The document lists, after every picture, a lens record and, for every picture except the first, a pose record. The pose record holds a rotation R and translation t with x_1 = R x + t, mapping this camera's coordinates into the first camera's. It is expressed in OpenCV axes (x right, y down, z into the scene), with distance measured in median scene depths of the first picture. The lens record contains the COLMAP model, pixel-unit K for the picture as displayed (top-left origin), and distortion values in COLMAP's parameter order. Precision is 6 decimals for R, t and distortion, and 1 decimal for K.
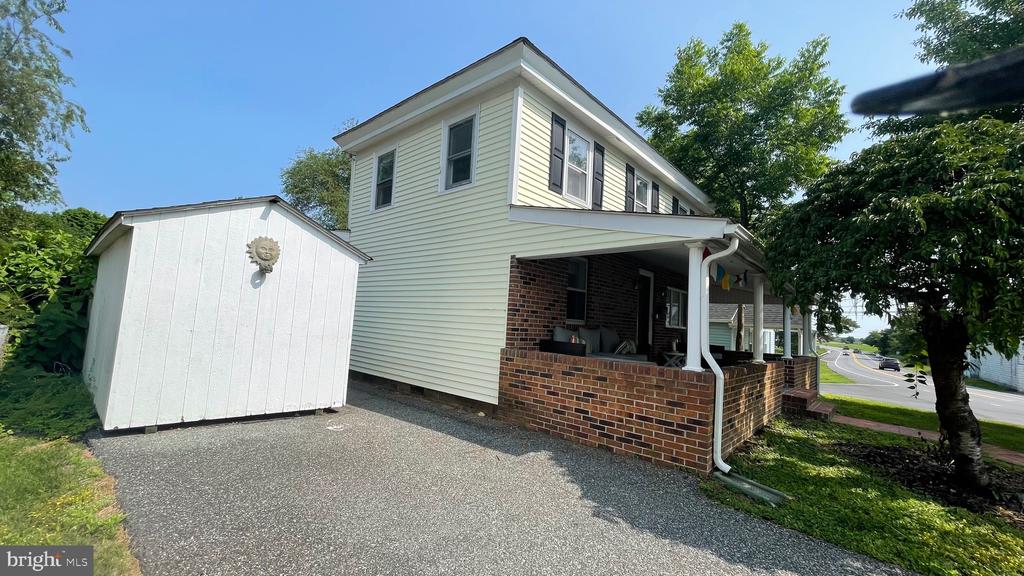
lens RADIAL K [[417.0, 0, 512.0], [0, 417.0, 288.0], [0, 0, 1]] dist [0.001107, 0.000073]
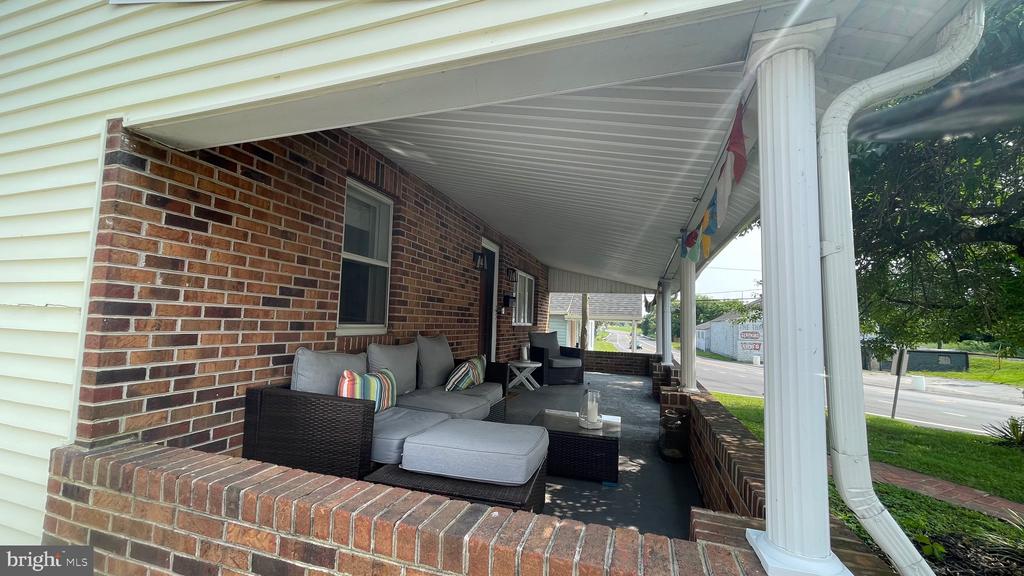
lens RADIAL K [[417.0, 0, 512.0], [0, 417.0, 288.0], [0, 0, 1]] dist [0.001107, 0.000073]
pose [[0.911636, 0.005918, 0.410956, 0.131280], [-0.014946, 0.999712, 0.018759, 0.028174], [-0.410727, -0.023243, 0.911462, 0.602342]]
